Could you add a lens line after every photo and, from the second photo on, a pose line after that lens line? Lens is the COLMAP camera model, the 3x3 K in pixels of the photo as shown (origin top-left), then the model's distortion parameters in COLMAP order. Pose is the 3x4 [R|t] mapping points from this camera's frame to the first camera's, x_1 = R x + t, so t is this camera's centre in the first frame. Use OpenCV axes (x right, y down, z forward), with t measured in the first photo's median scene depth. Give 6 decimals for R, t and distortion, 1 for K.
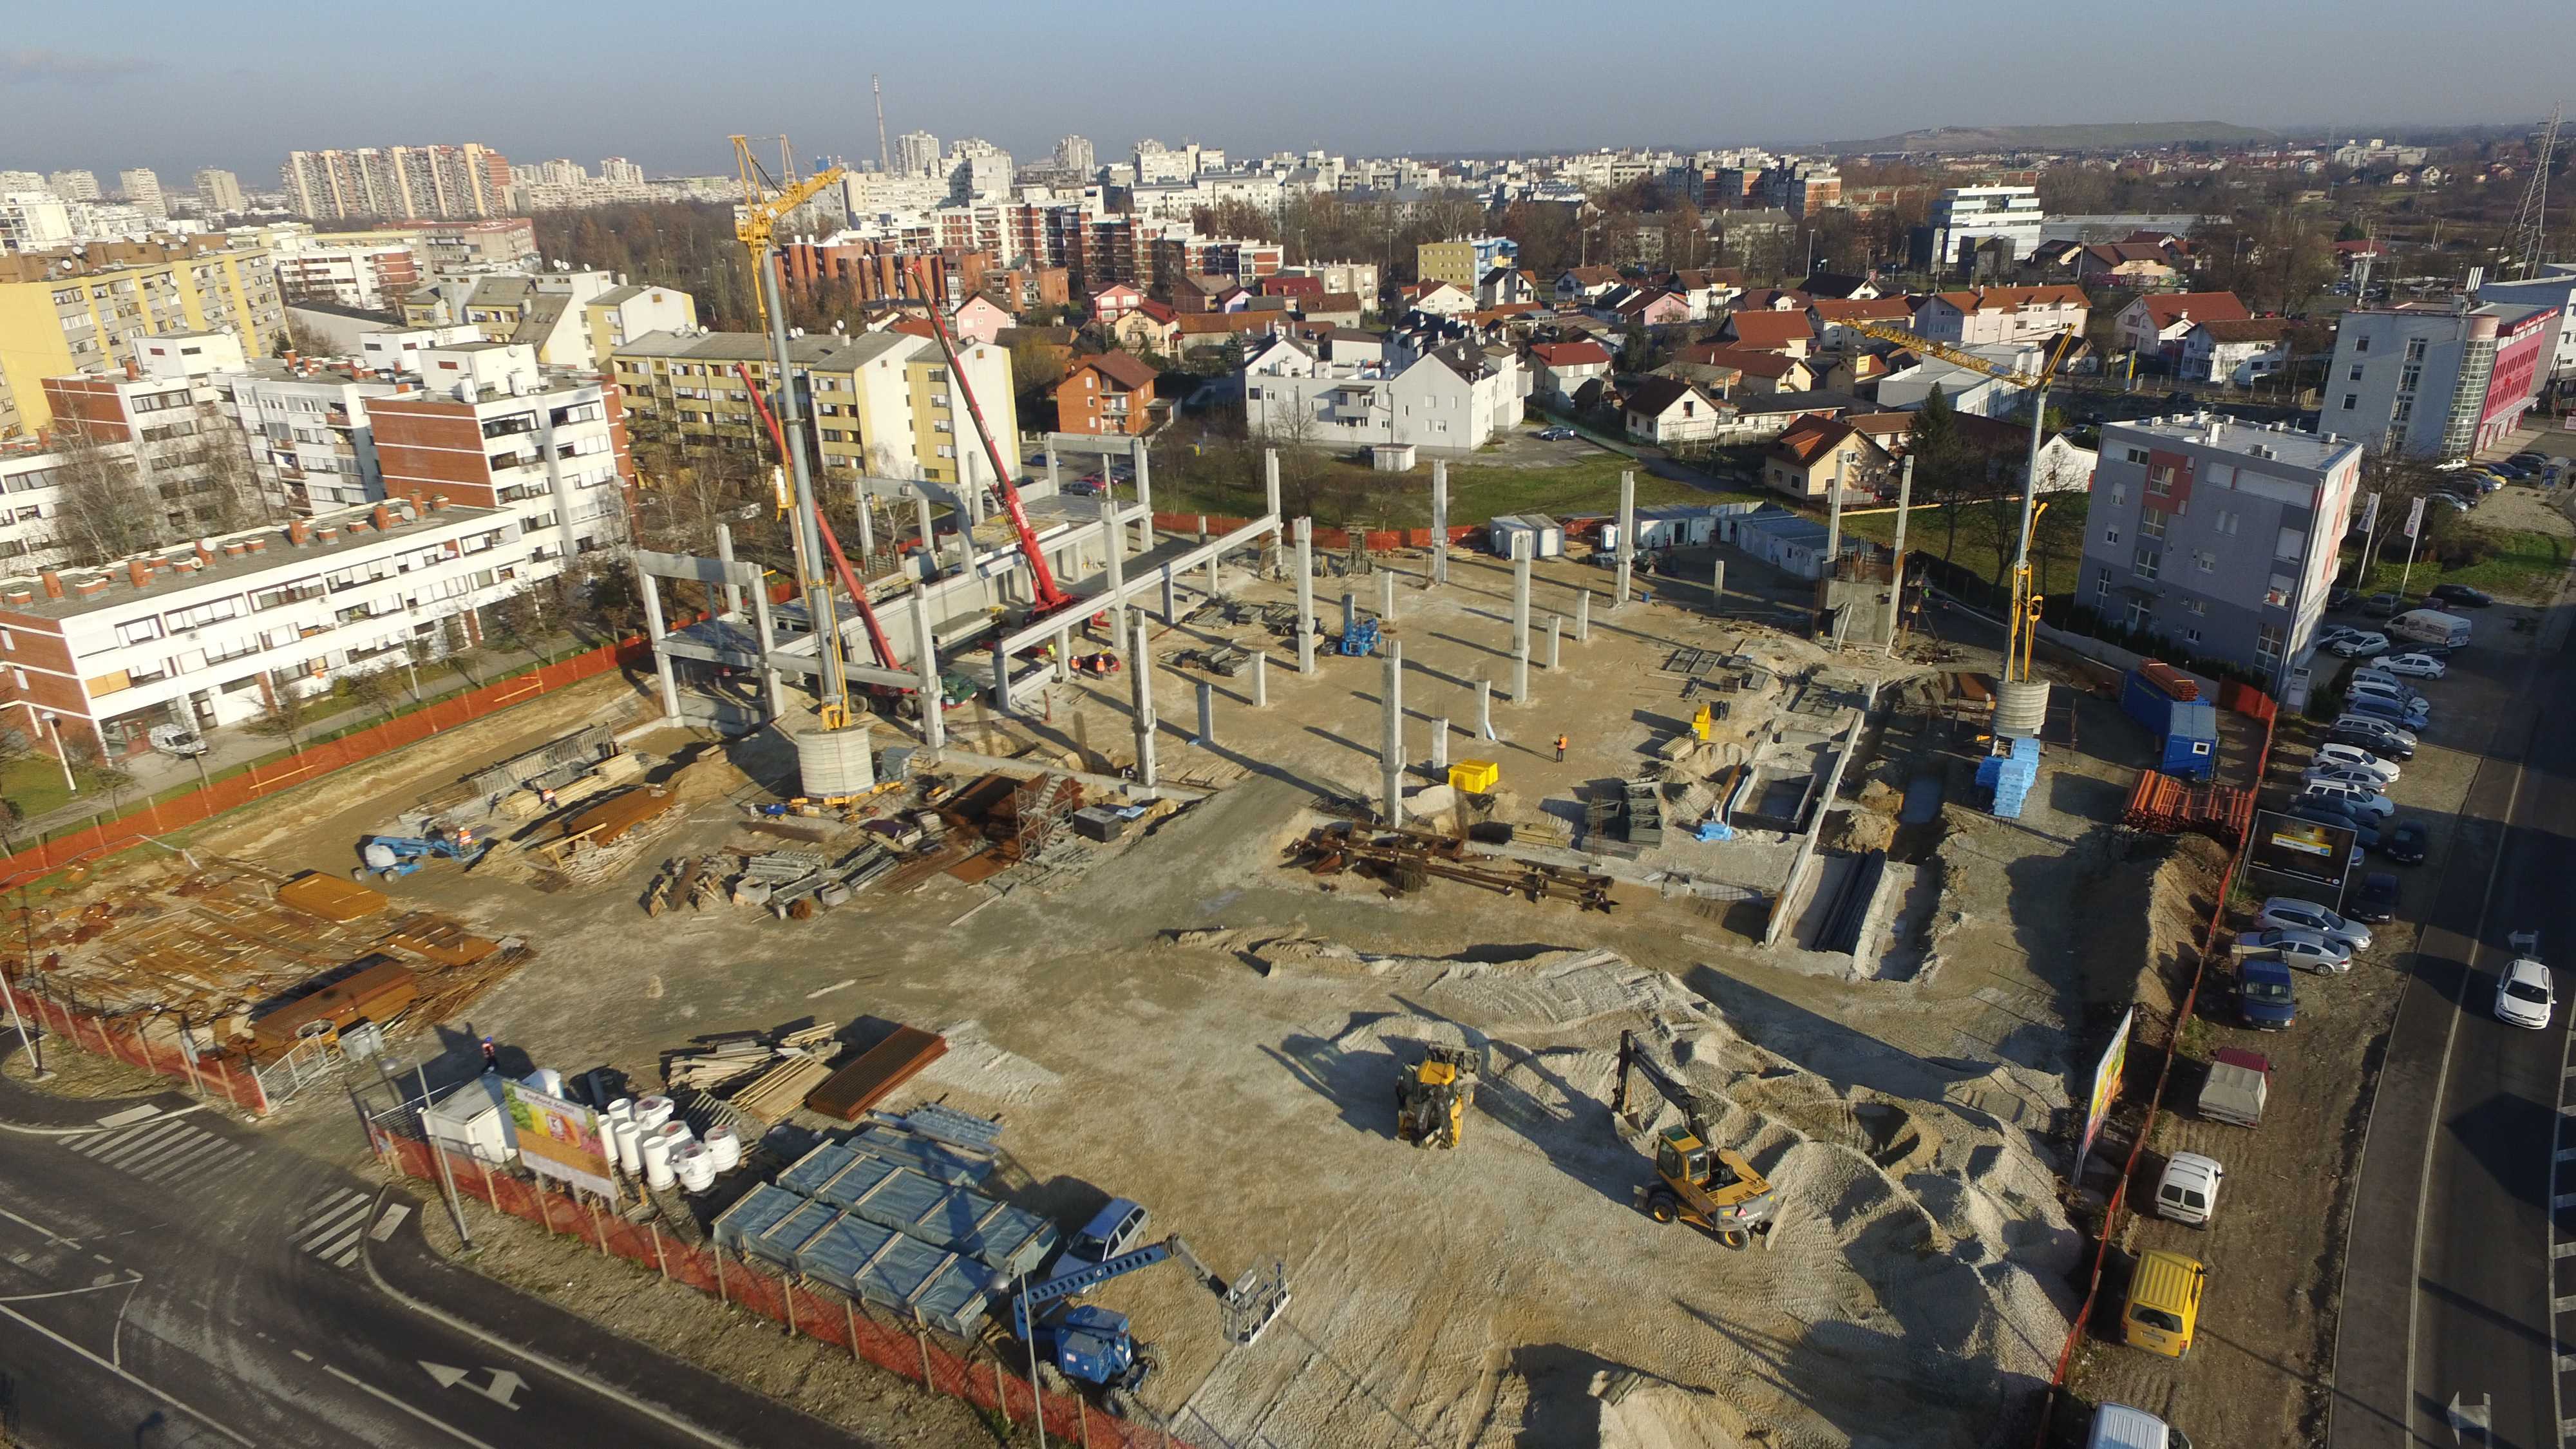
lens RADIAL K [[1498.2, 0, 1298.2], [0, 1498.2, 722.7], [0, 0, 1]] dist [-0.012272, 0.017568]
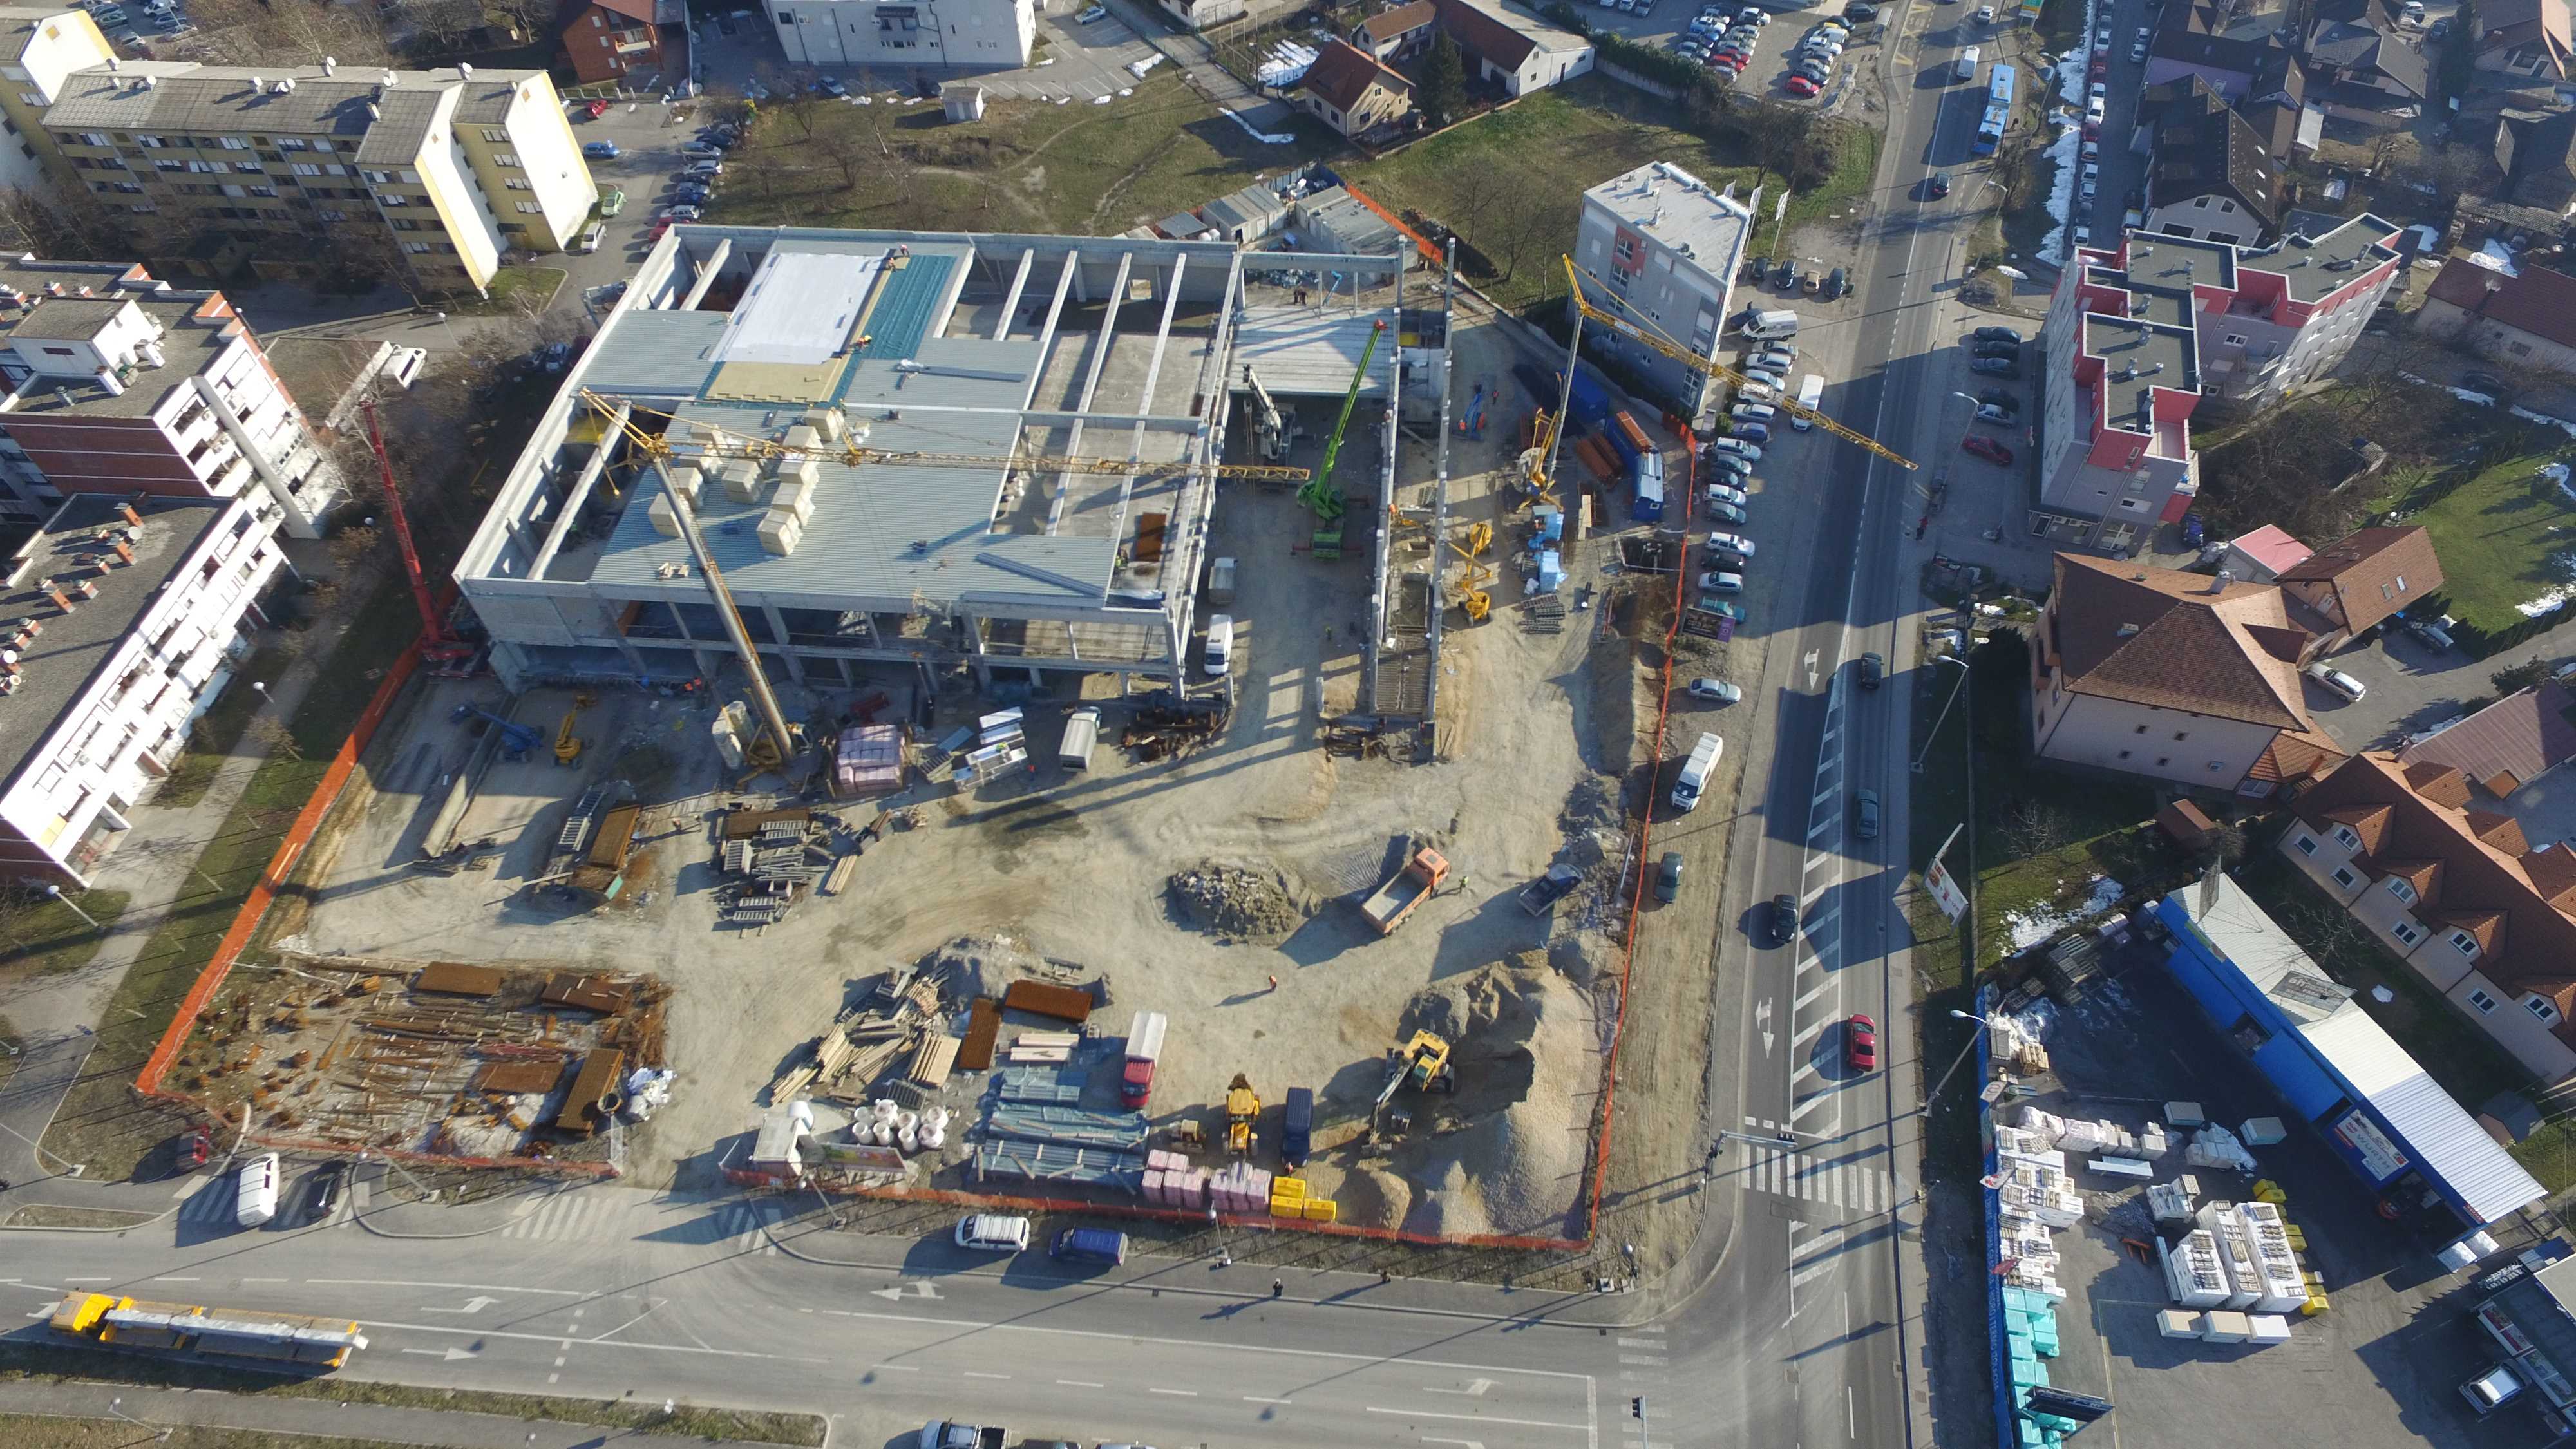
lens RADIAL K [[1498.2, 0, 1298.2], [0, 1498.2, 722.7], [0, 0, 1]] dist [-0.012272, 0.017568]
pose [[0.929352, -0.276150, 0.245041, -0.116674], [0.123081, 0.857494, 0.499554, -0.377262], [-0.348073, -0.434102, 0.830903, -0.166087]]
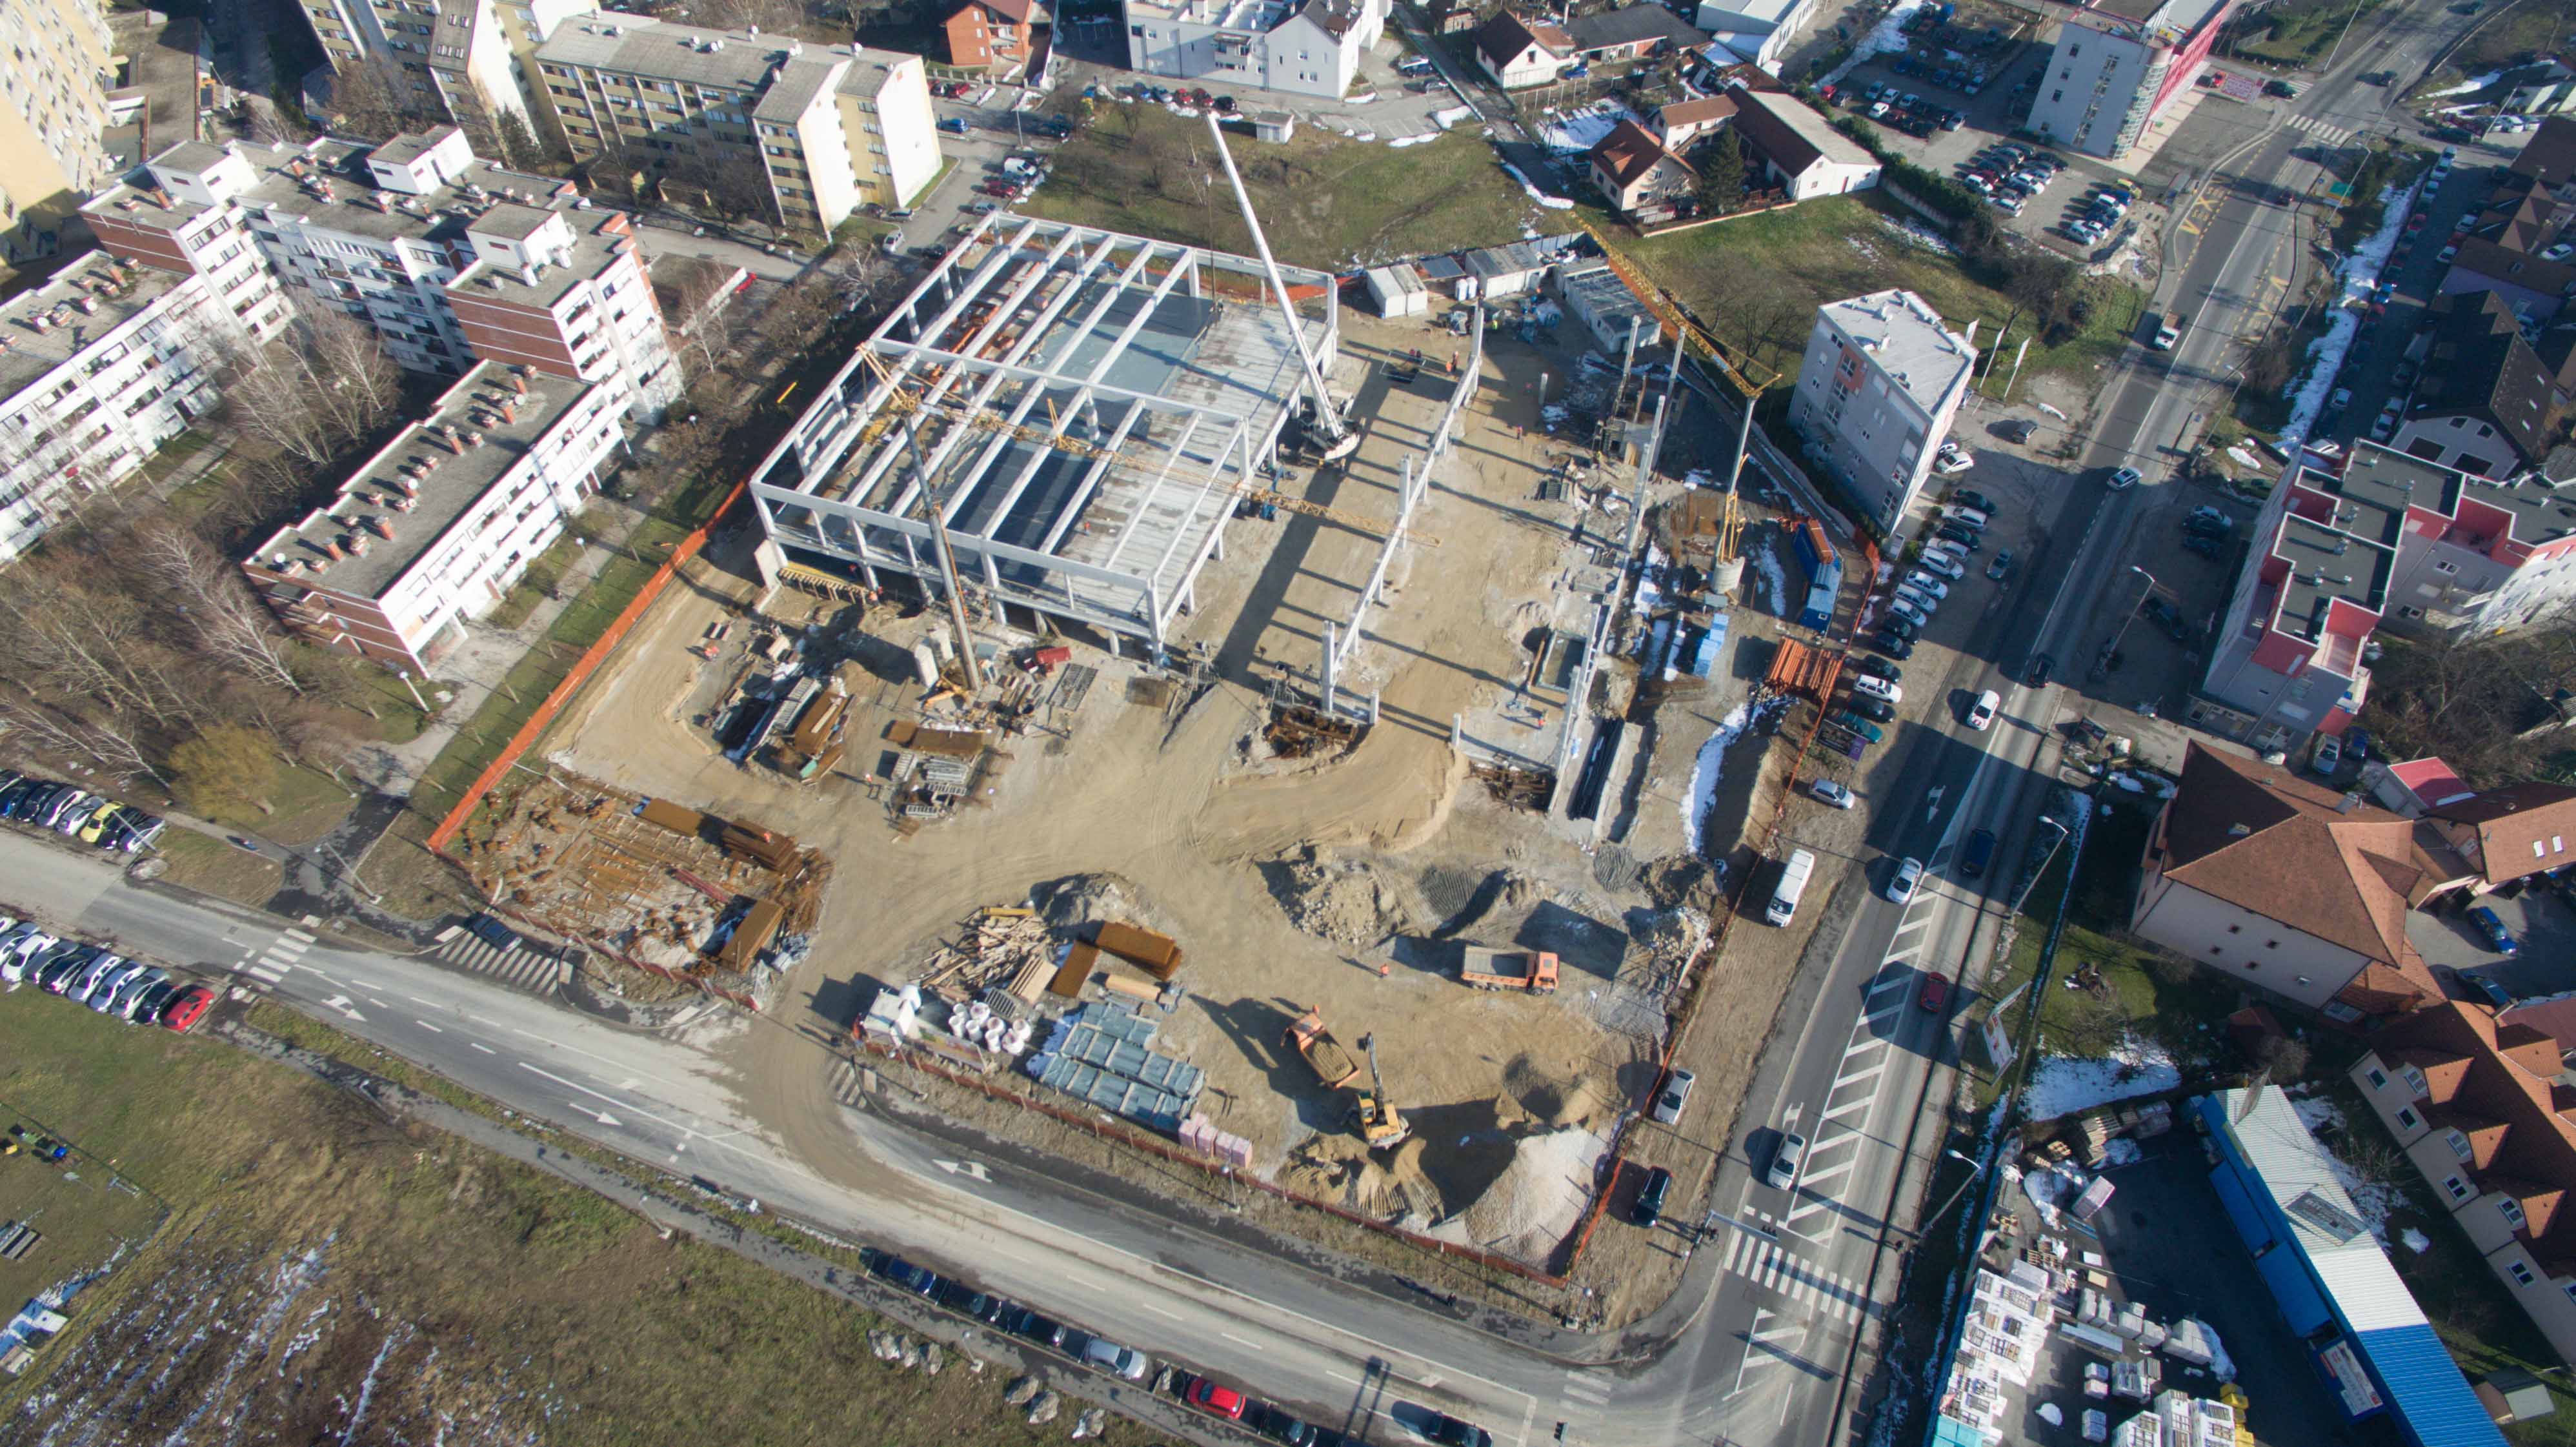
lens RADIAL K [[1501.4, 0, 1297.5], [0, 1501.4, 720.6], [0, 0, 1]] dist [-0.120939, 0.088222]
pose [[0.992772, -0.075821, 0.093036, -0.069482], [0.021567, 0.875262, 0.483168, -0.406663], [-0.118065, -0.477669, 0.870571, -0.227221]]
